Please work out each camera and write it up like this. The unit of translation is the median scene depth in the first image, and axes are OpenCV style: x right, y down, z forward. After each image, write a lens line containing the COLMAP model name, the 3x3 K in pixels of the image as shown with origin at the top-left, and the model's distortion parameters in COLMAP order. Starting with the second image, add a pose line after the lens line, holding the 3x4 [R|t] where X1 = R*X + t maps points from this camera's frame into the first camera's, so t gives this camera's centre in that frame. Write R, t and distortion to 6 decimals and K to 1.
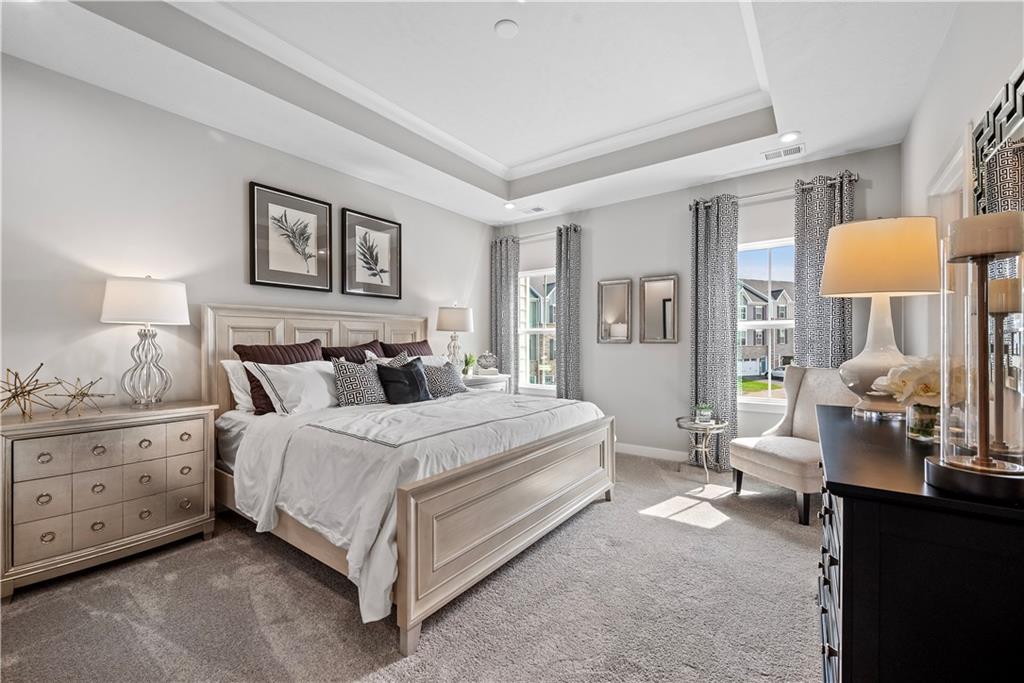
lens RADIAL K [[428.5, 0, 512.8], [0, 428.5, 343.8], [0, 0, 1]] dist [-0.001179, -0.000047]
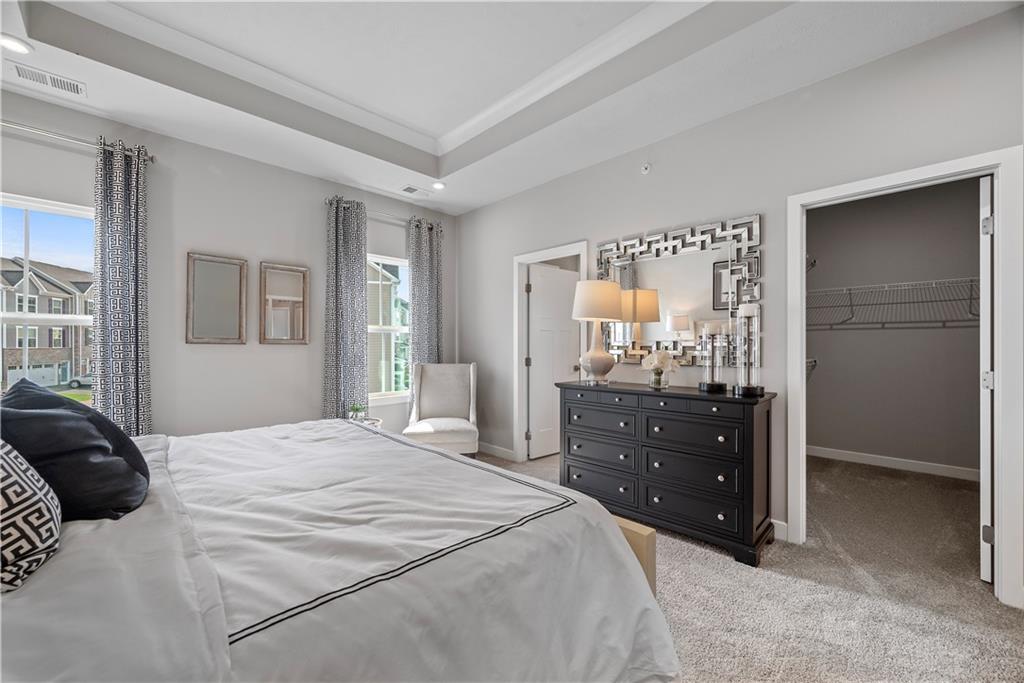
lens RADIAL K [[407.4, 0, 512.2], [0, 407.4, 344.8], [0, 0, 1]] dist [0.000881, 0.000162]
pose [[0.146000, 0.004204, 0.989276, -0.347539], [-0.001645, 0.999991, -0.004007, 0.002578], [-0.989283, -0.001042, 0.146005, 0.384589]]
